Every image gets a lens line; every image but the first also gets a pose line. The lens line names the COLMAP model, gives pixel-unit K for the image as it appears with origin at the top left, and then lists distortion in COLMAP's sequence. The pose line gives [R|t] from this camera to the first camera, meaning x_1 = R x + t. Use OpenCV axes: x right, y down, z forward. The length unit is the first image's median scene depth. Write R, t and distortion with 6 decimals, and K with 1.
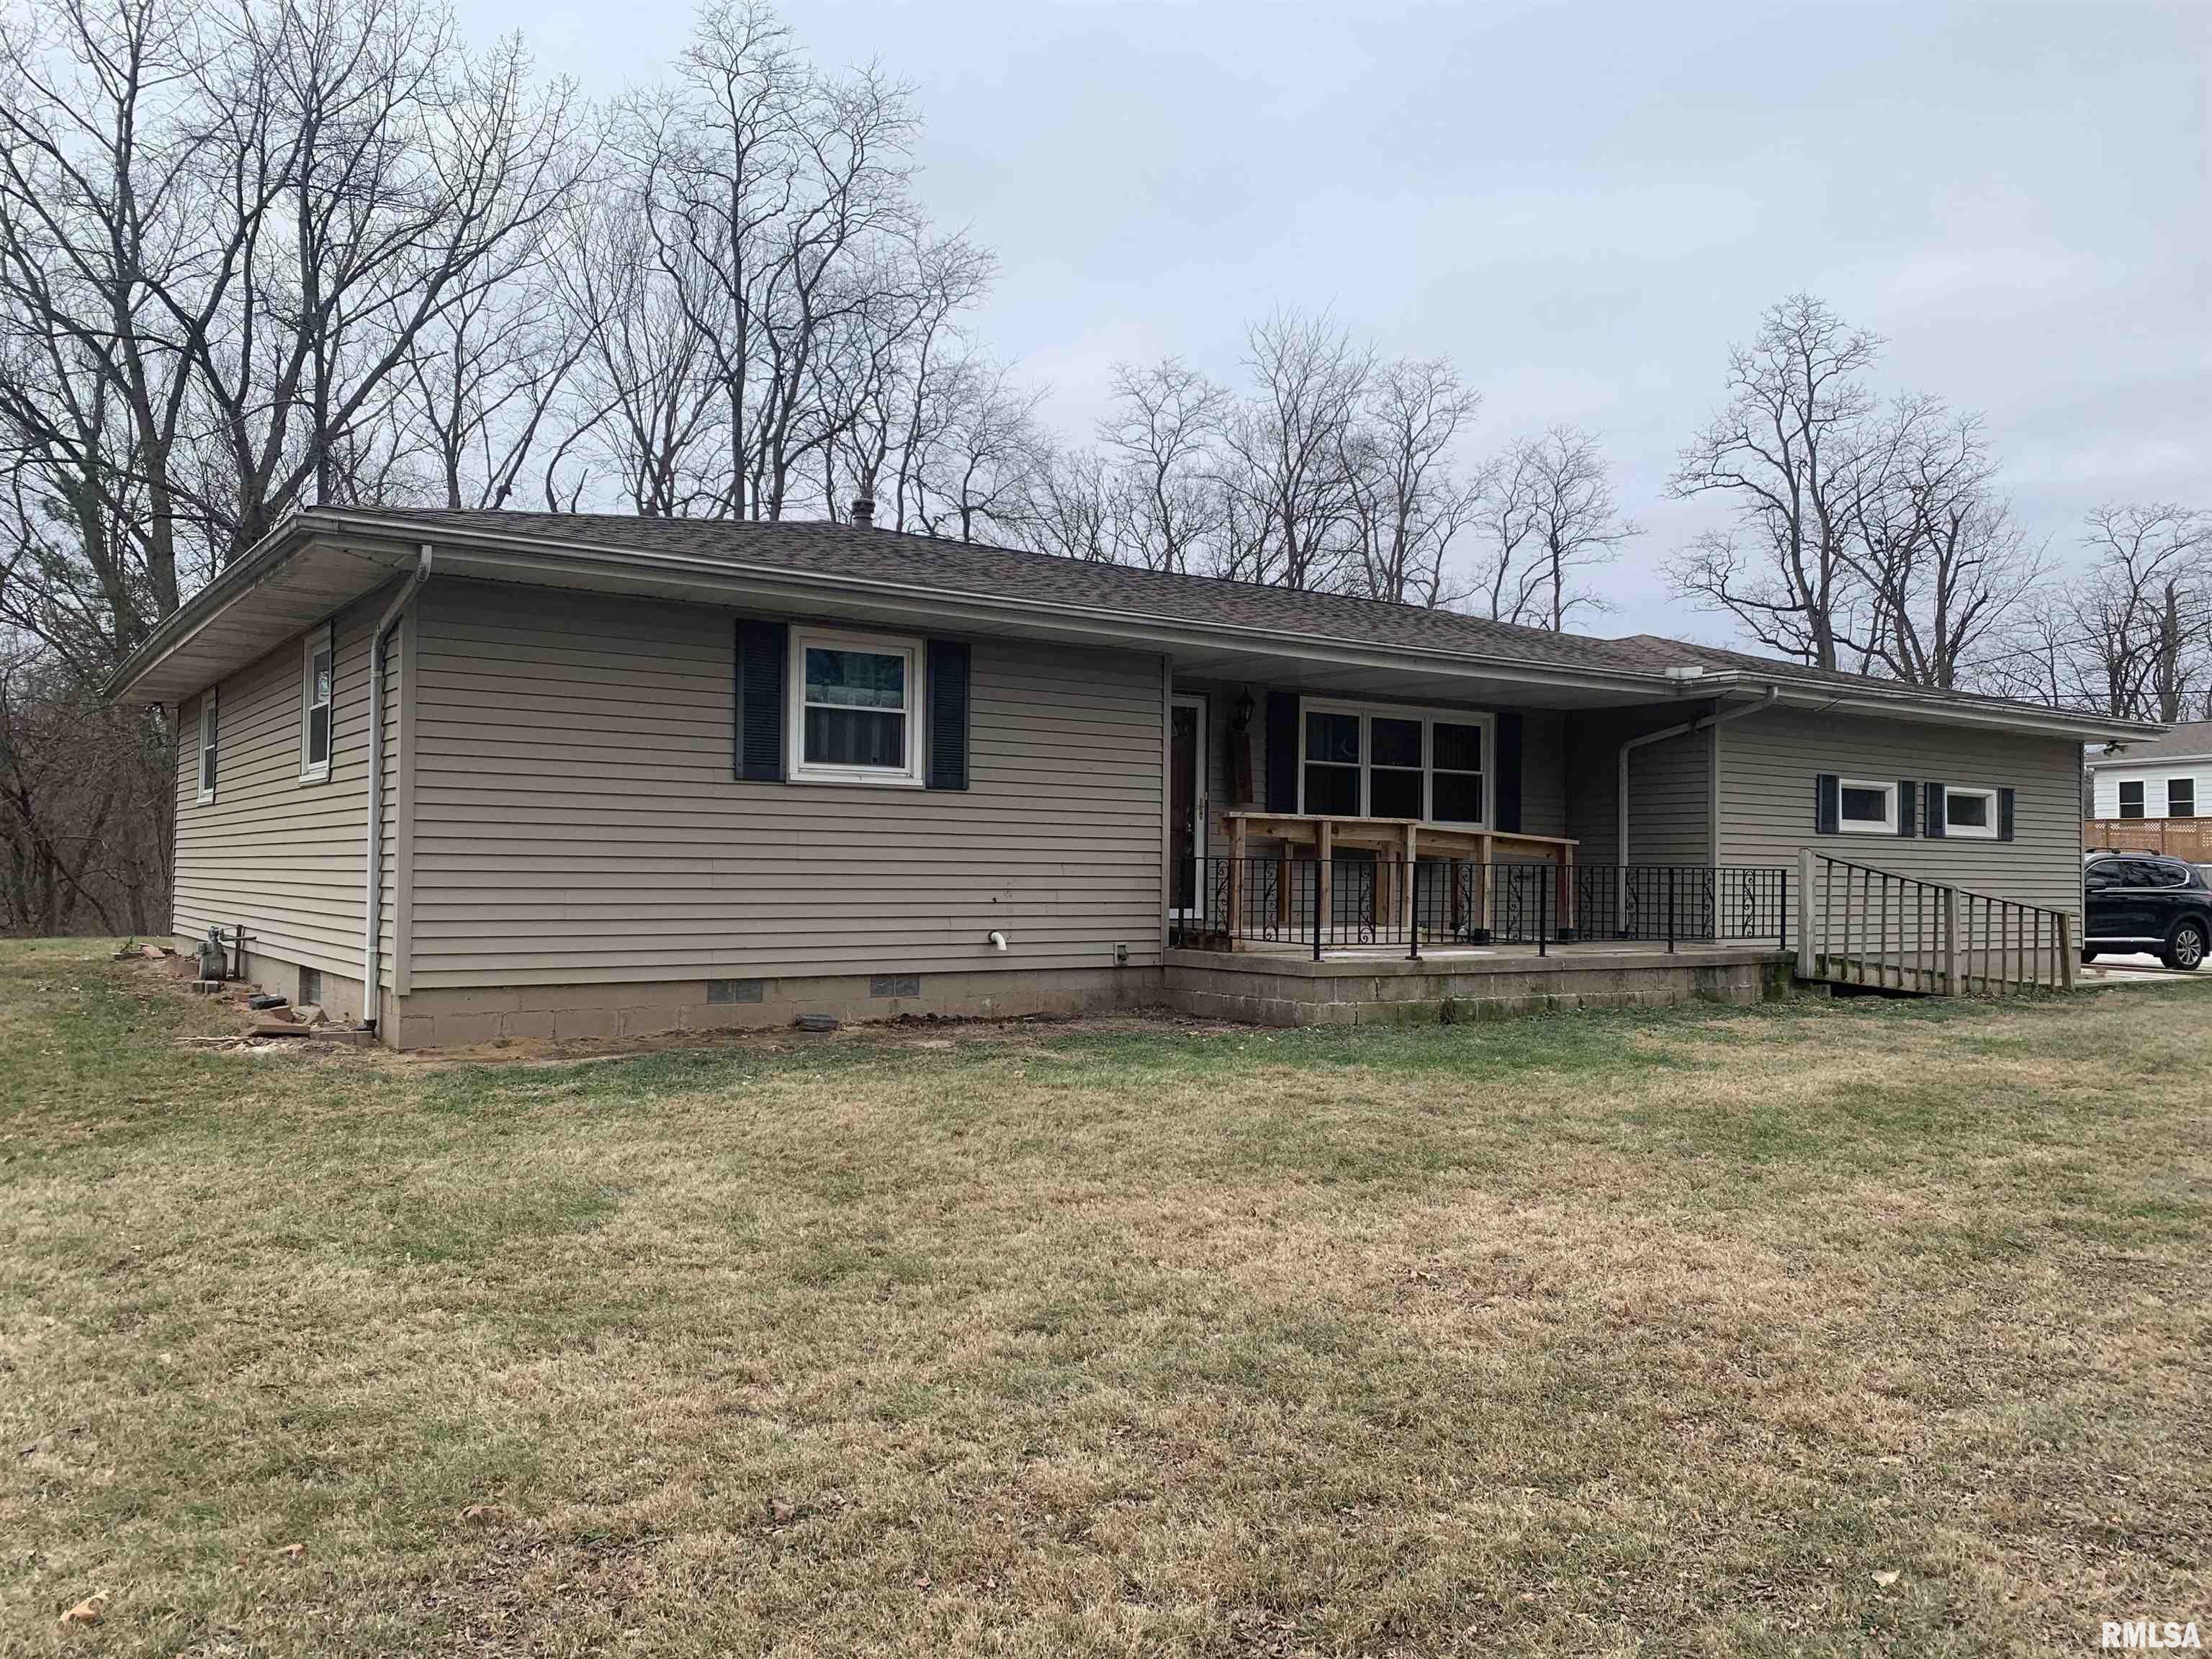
lens RADIAL K [[1691.7, 0, 1103.8], [0, 1691.7, 777.2], [0, 0, 1]] dist [0.043472, -0.043693]
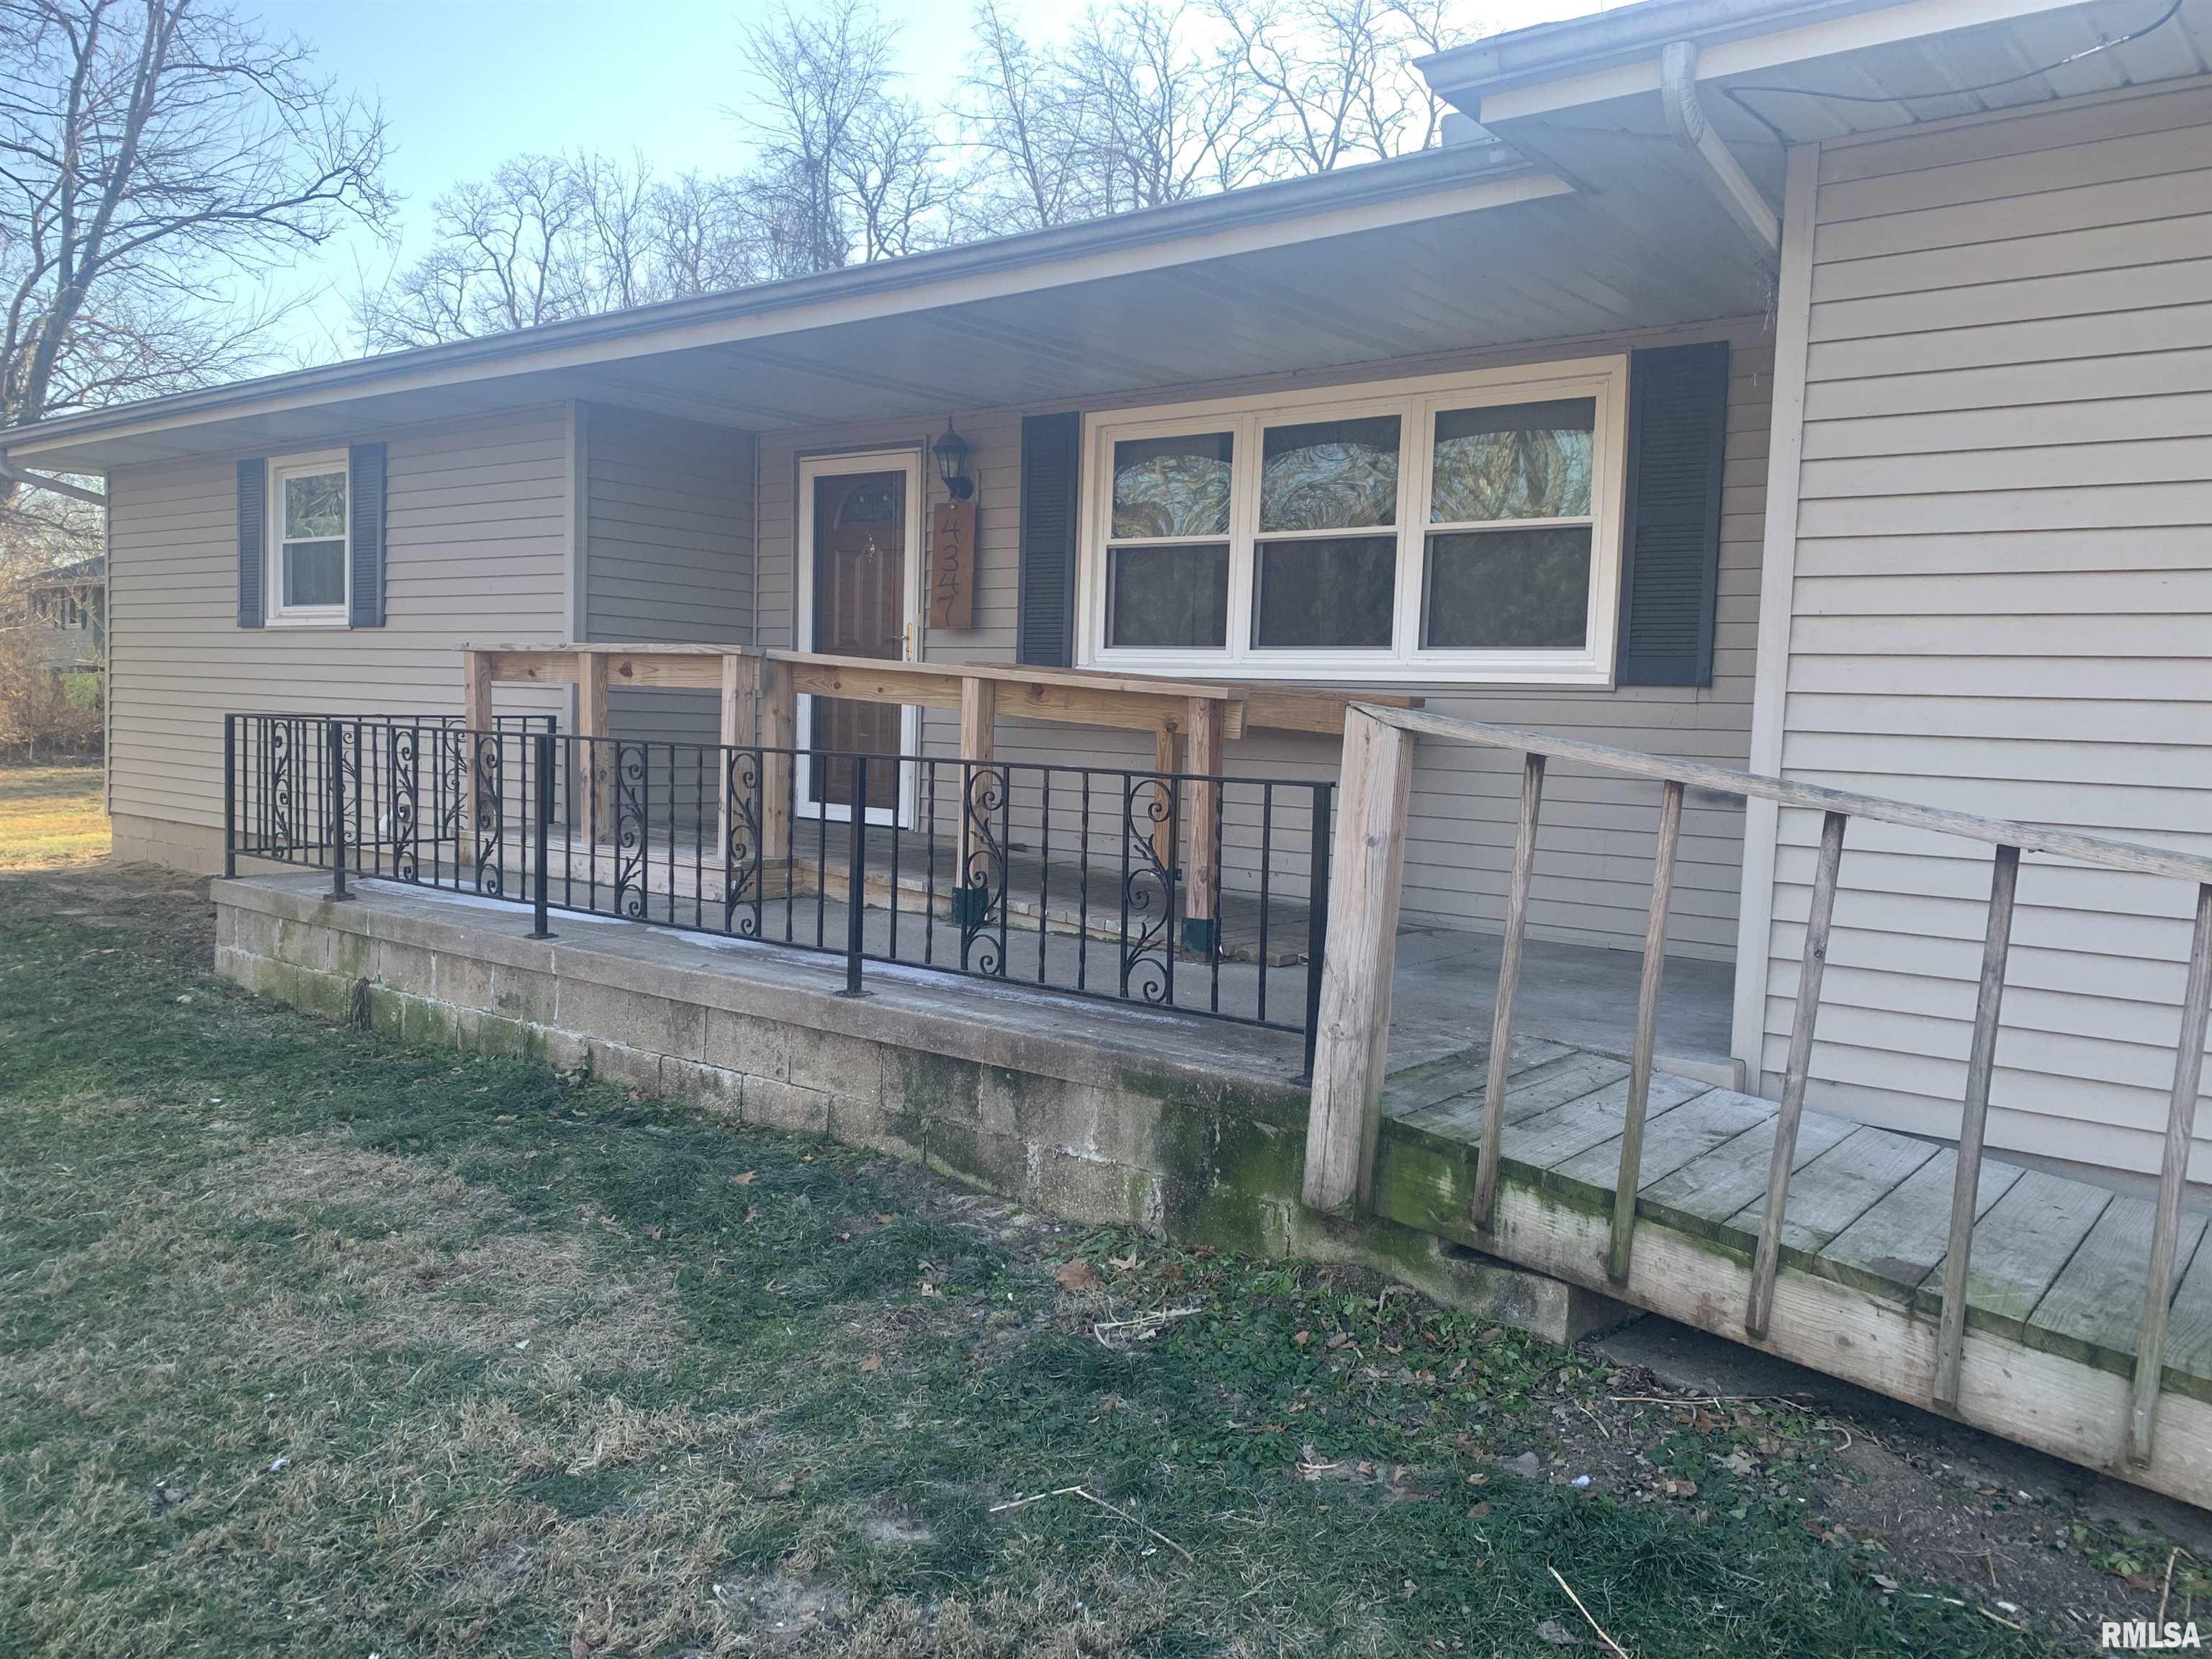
lens RADIAL K [[1691.7, 0, 1117.4], [0, 1691.7, 797.8], [0, 0, 1]] dist [0.043472, -0.043693]
pose [[0.283344, 0.052479, -0.957581, 0.614643], [0.030899, 0.997484, 0.063809, 0.036324], [0.958520, -0.047668, 0.281010, 0.852717]]
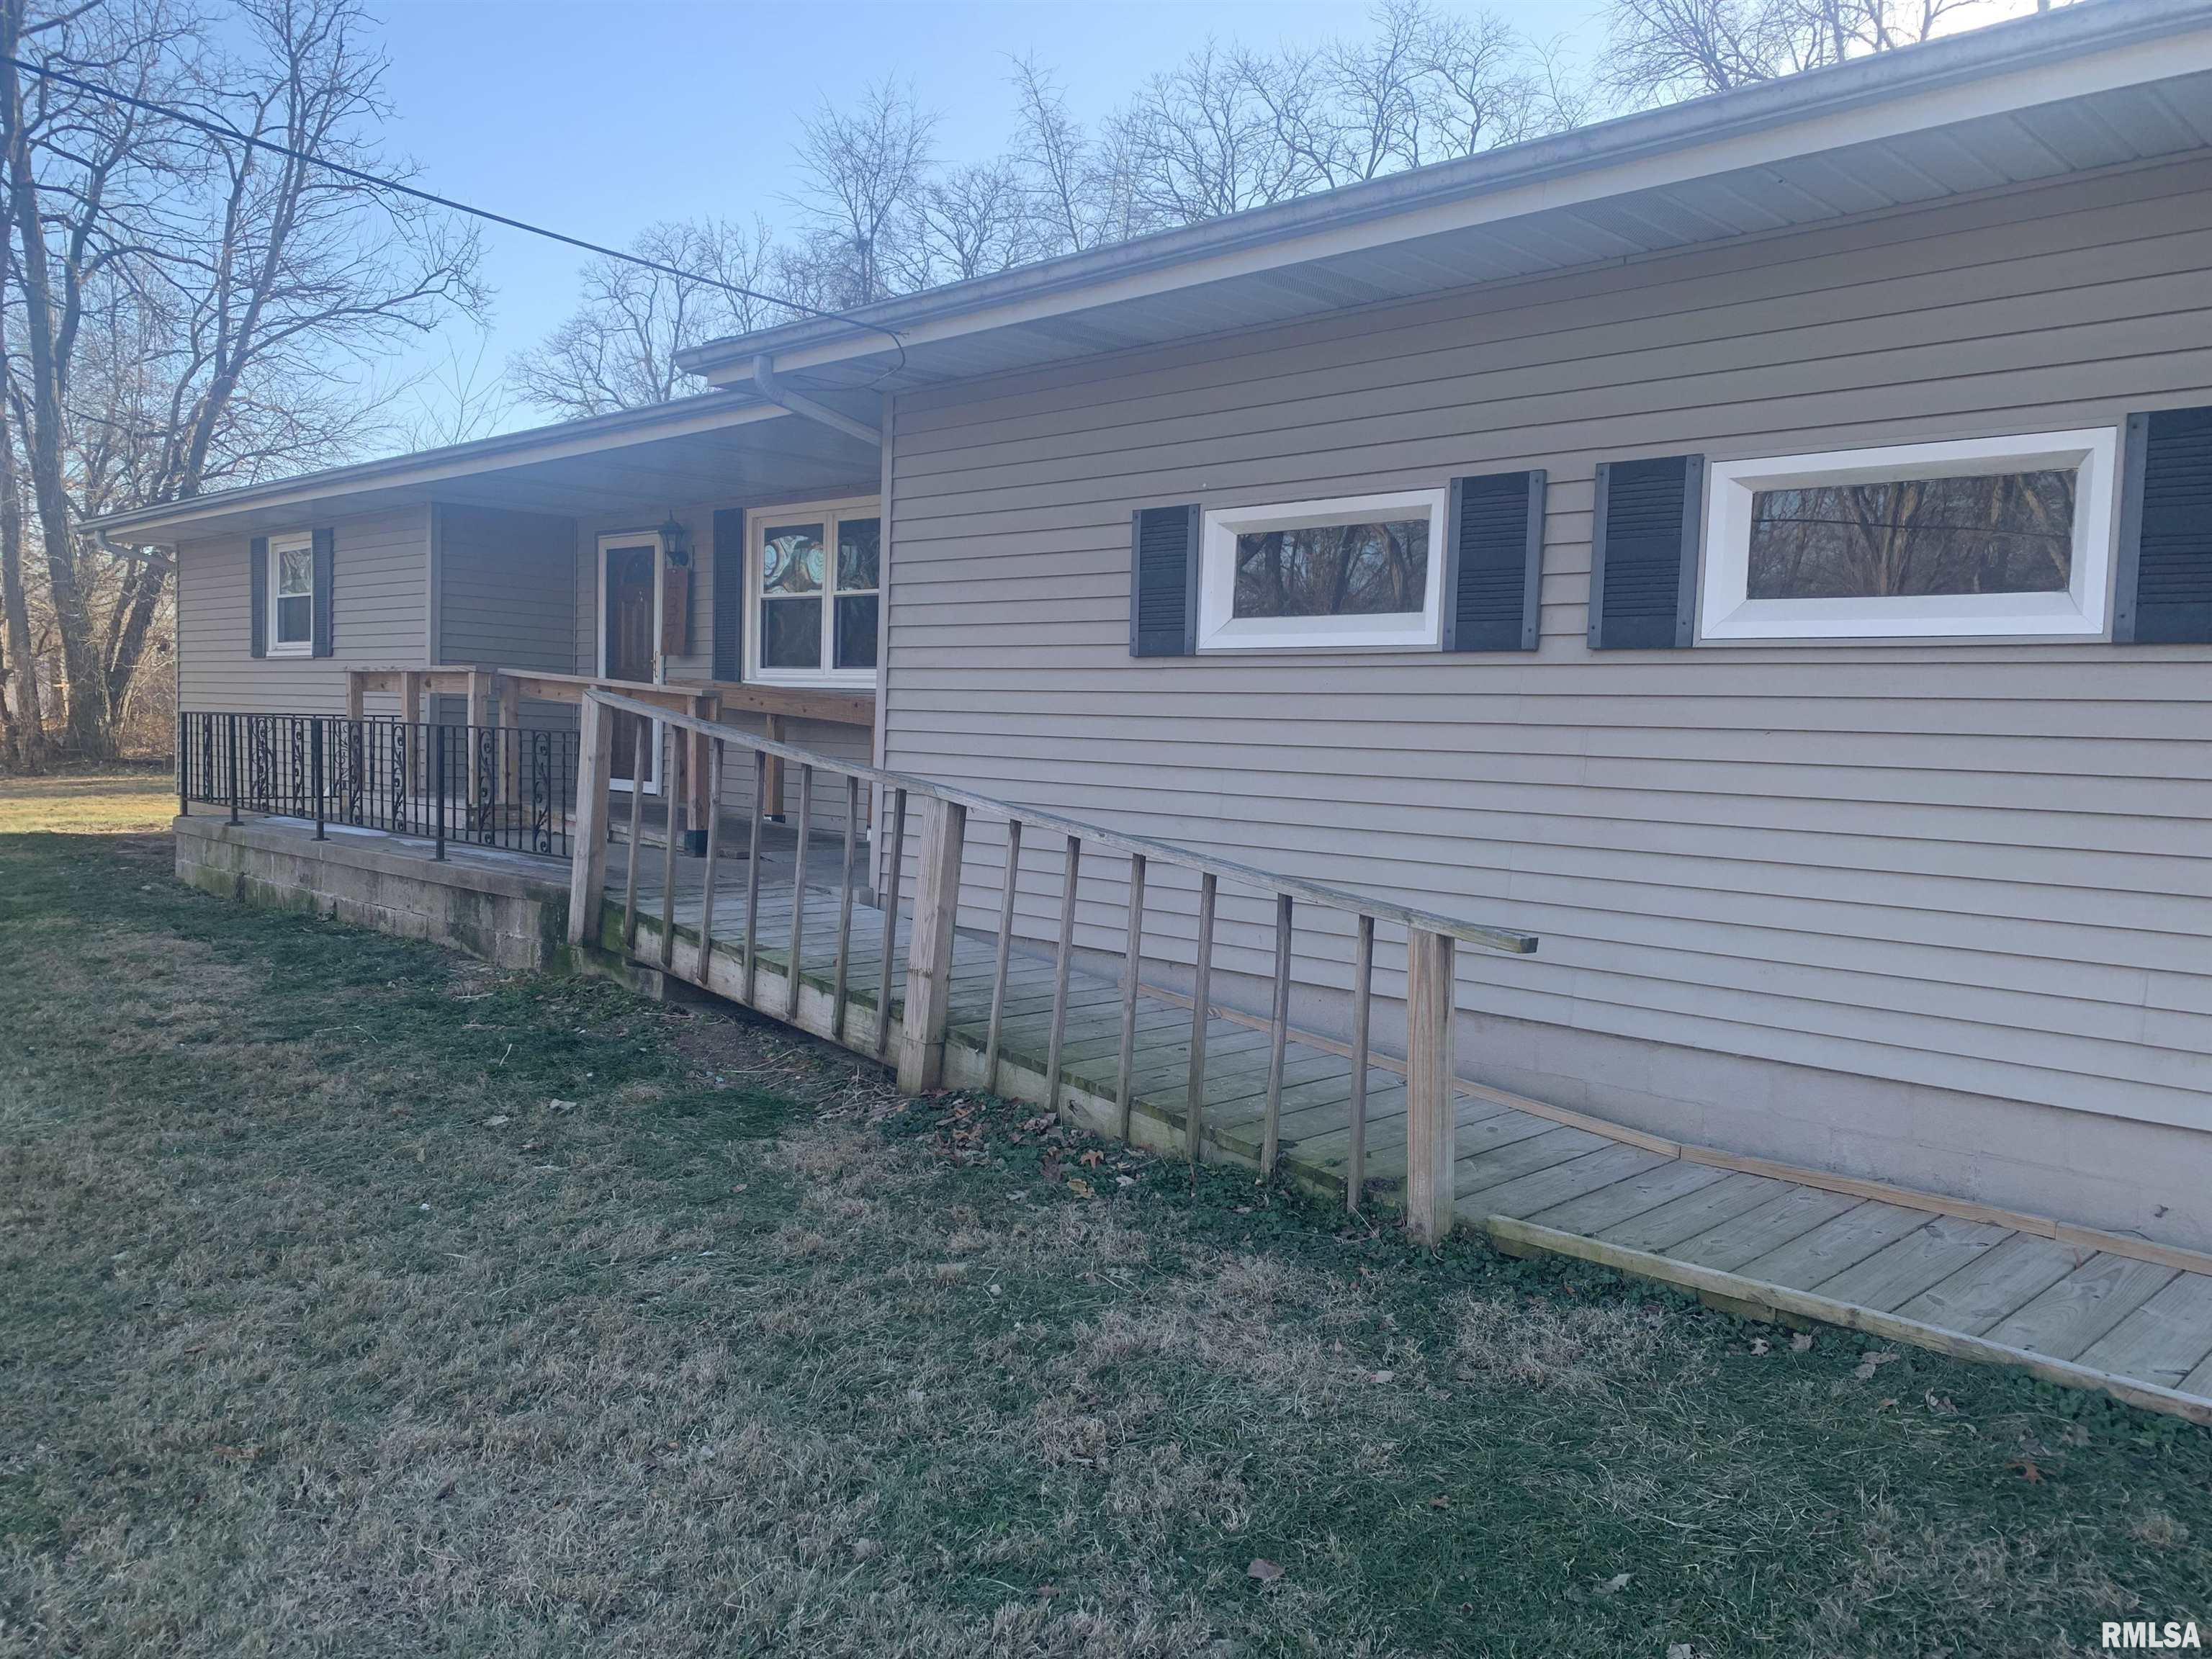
lens RADIAL K [[1691.7, 0, 1121.9], [0, 1691.7, 823.9], [0, 0, 1]] dist [0.043472, -0.043693]
pose [[0.186238, 0.053226, -0.981062, 0.898837], [0.033100, 0.997625, 0.060408, 0.052952], [0.981947, -0.043723, 0.184034, 1.012782]]
